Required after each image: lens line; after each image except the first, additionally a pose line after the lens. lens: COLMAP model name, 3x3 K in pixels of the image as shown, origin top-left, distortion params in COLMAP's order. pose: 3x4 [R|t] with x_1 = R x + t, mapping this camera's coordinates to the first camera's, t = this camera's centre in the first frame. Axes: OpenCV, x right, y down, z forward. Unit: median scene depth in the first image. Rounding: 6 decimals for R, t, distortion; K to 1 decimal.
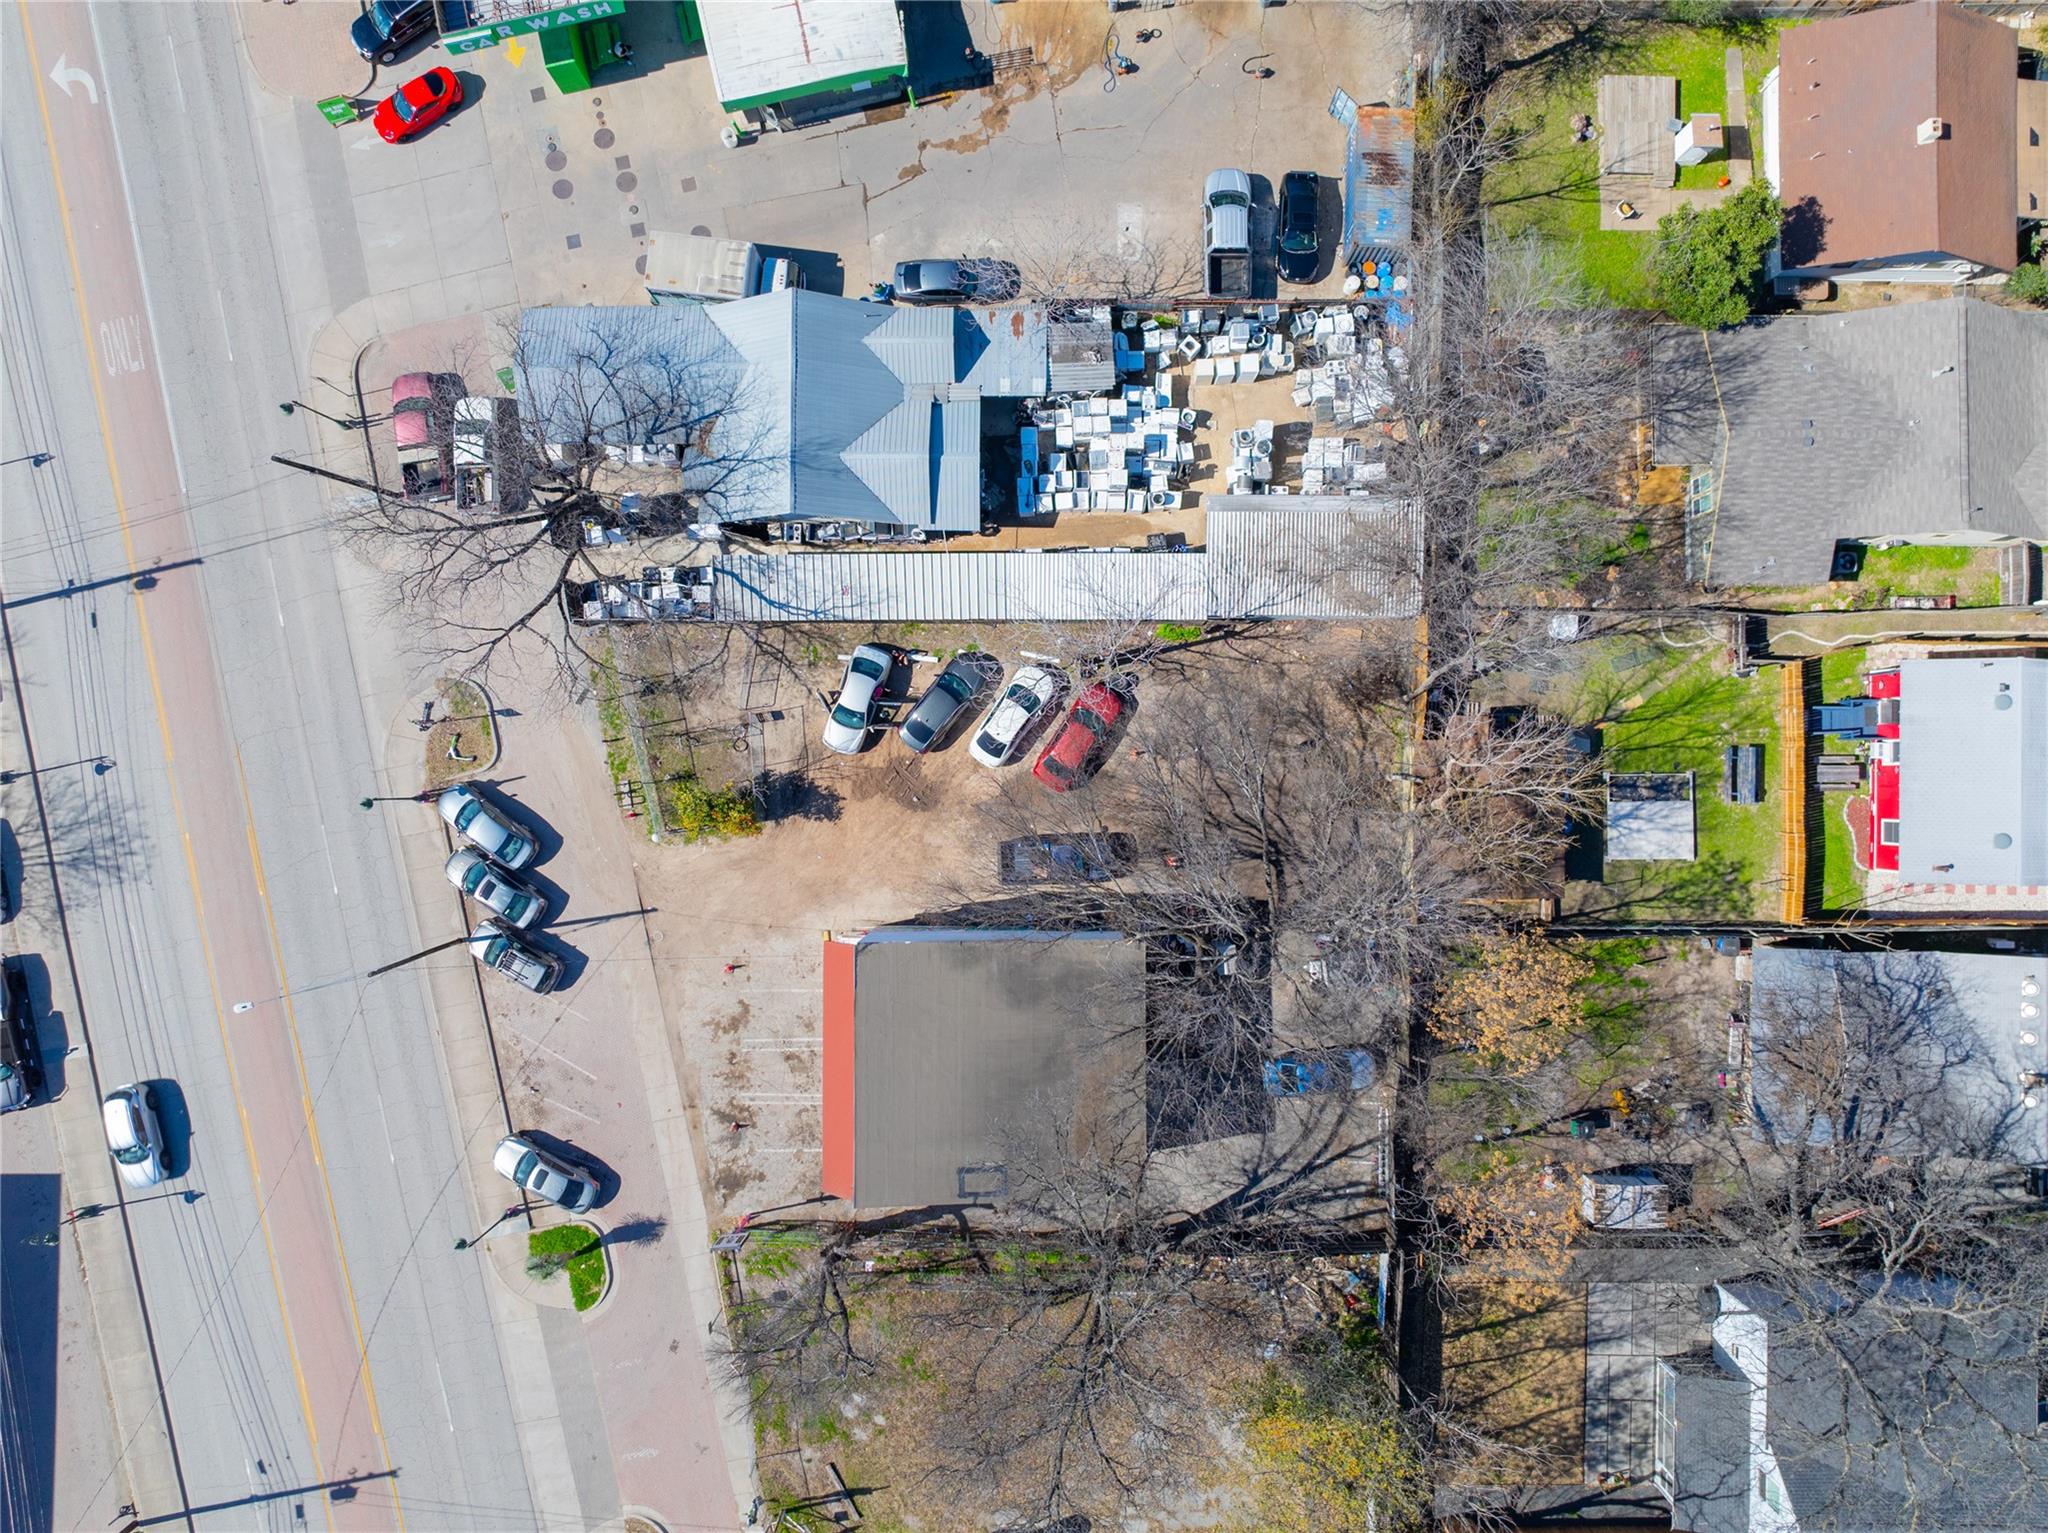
lens RADIAL K [[1486.5, 0, 1030.1], [0, 1486.5, 746.7], [0, 0, 1]] dist [-0.034793, -0.014398]
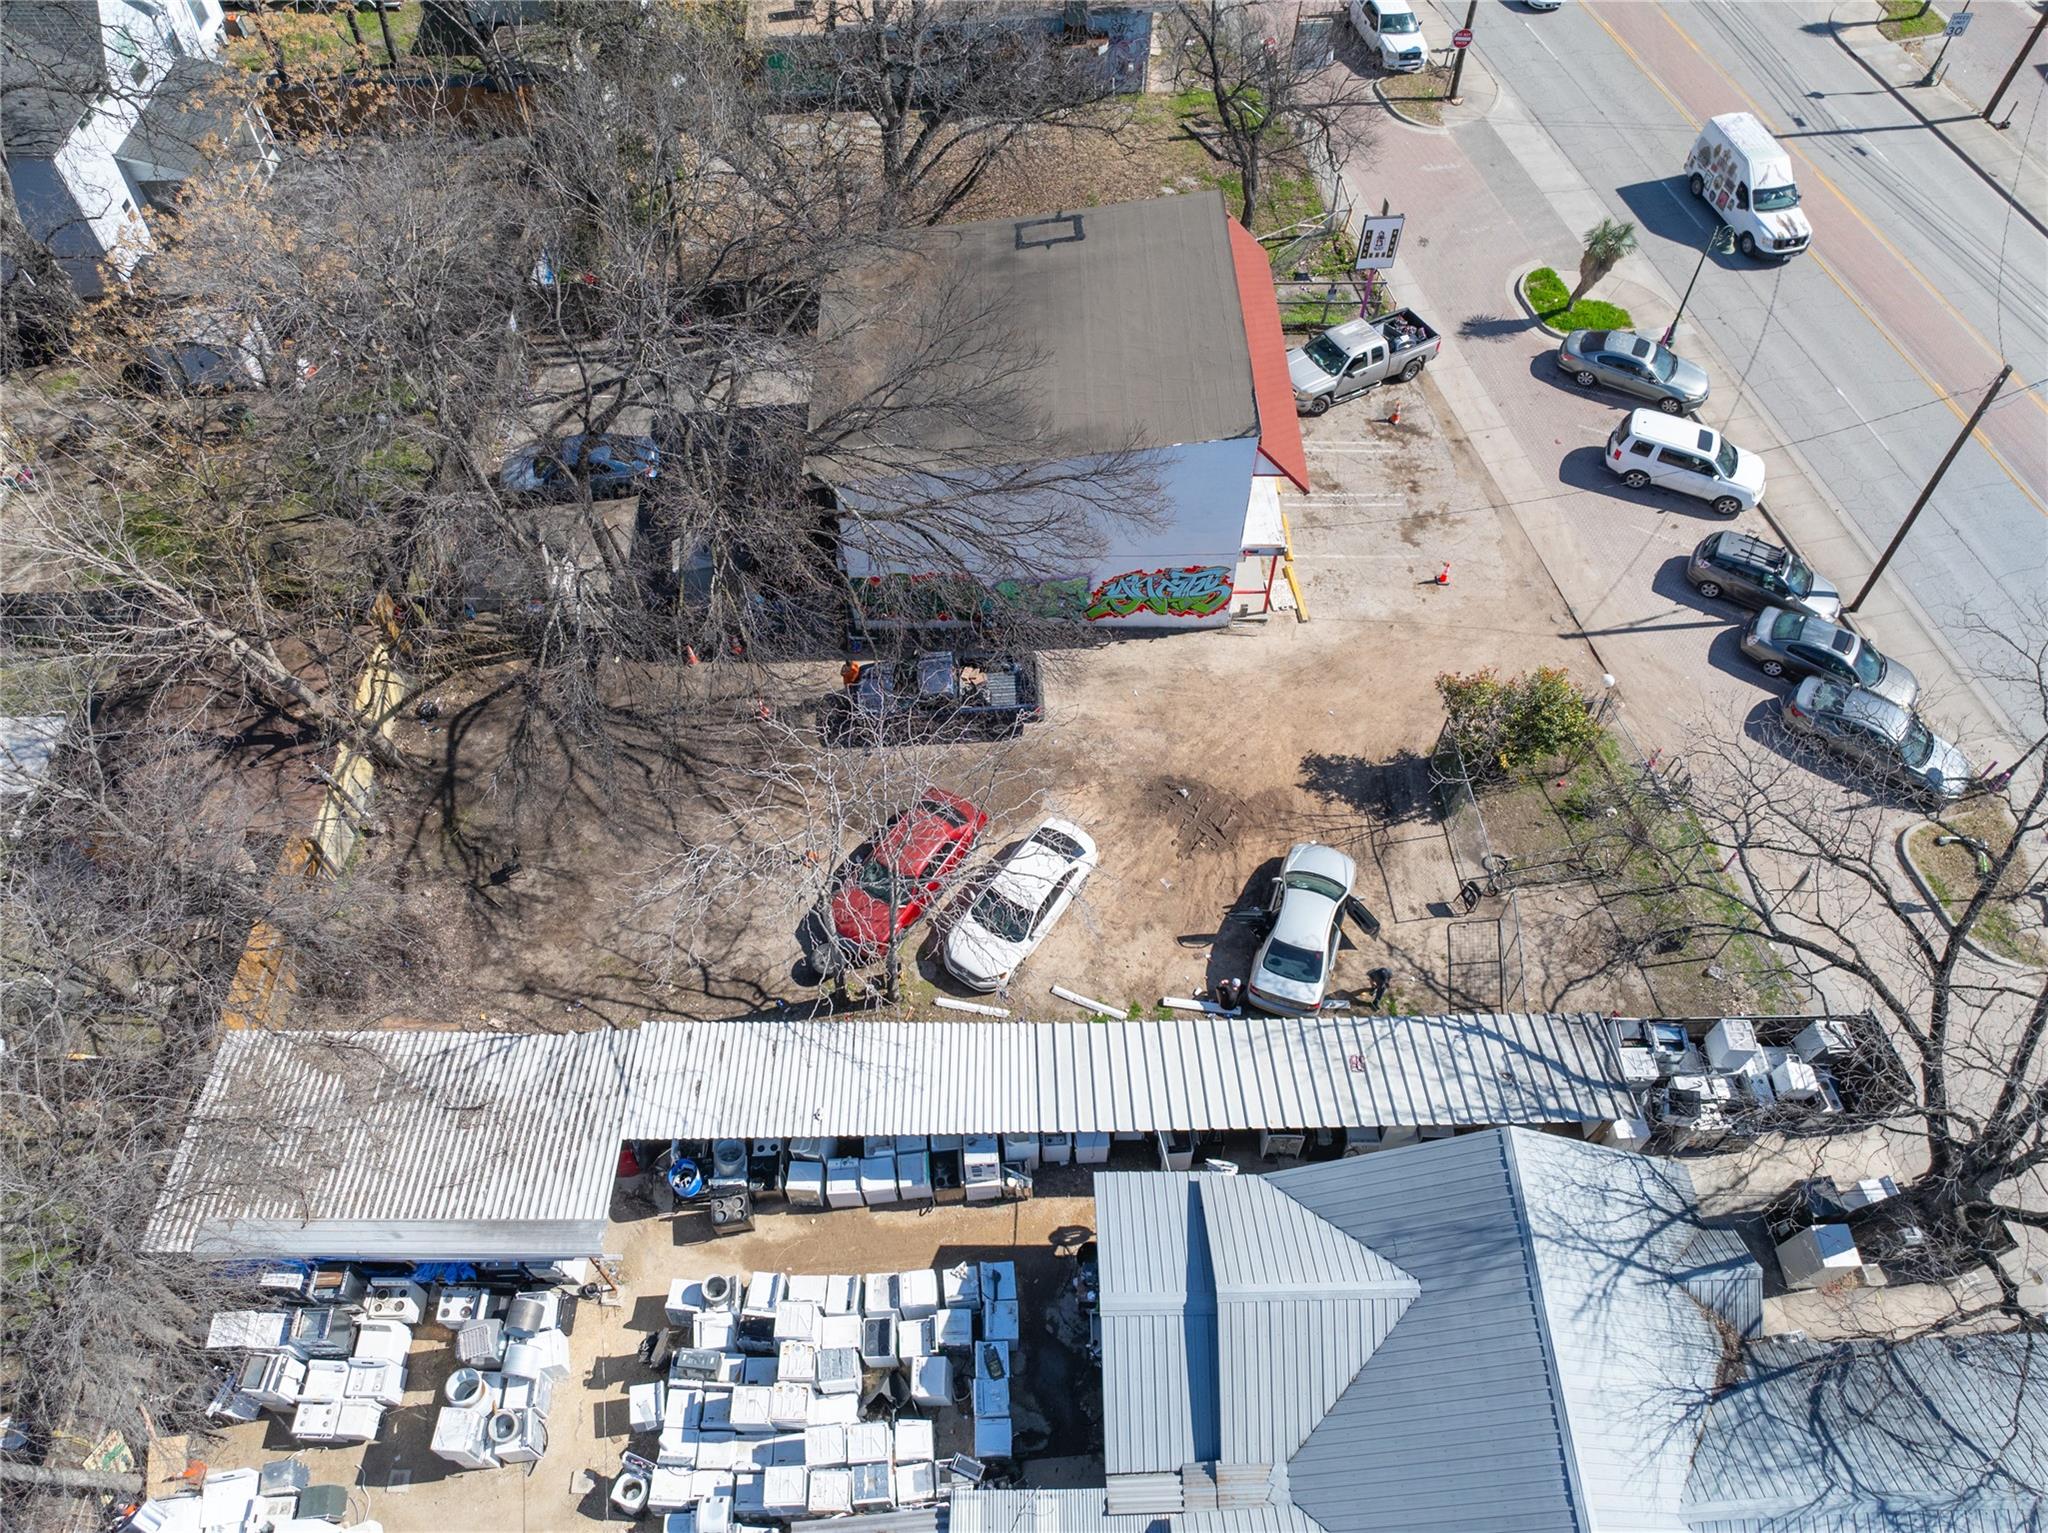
lens RADIAL K [[1442.0, 0, 1029.2], [0, 1442.0, 752.4], [0, 0, 1]] dist [-0.031633, 0.002831]
pose [[-0.999809, 0.019395, -0.002427, -0.014445], [-0.016990, -0.800980, 0.598450, -0.301119], [0.009663, 0.598377, 0.801157, 0.532348]]
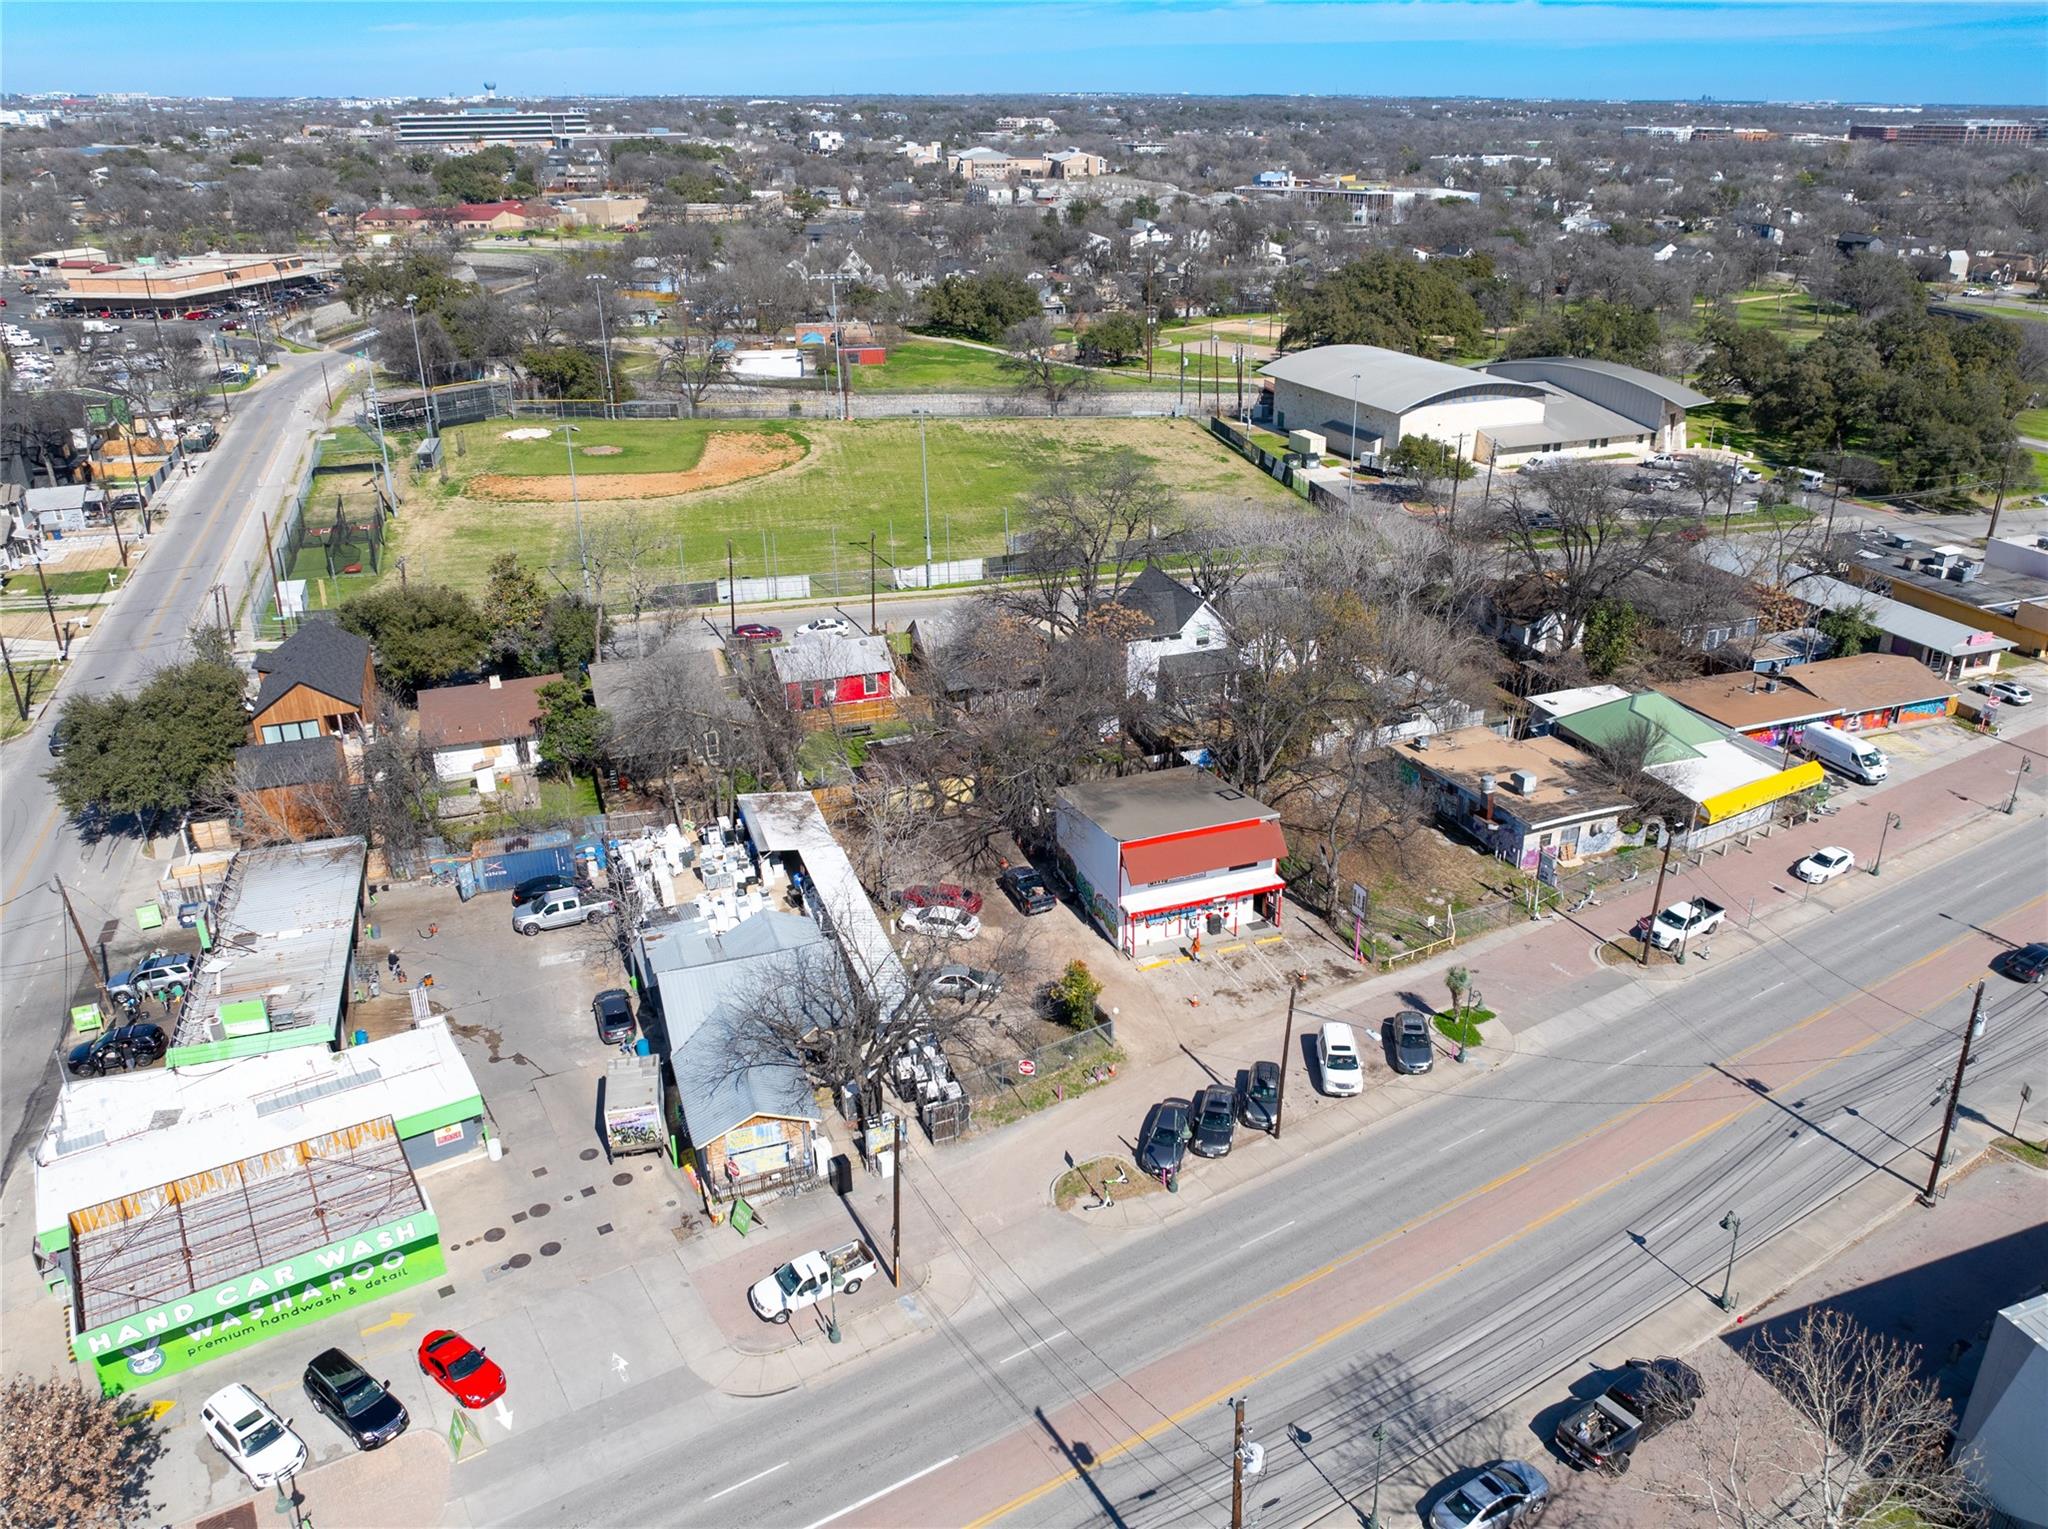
lens RADIAL K [[1532.9, 0, 1089.4], [0, 1532.9, 758.1], [0, 0, 1]] dist [-0.038997, -0.000050]
pose [[-0.362488, -0.362696, 0.858519, -1.230102], [0.931872, -0.126503, 0.340016, -0.355404], [-0.014717, 0.923281, 0.383842, 0.309645]]
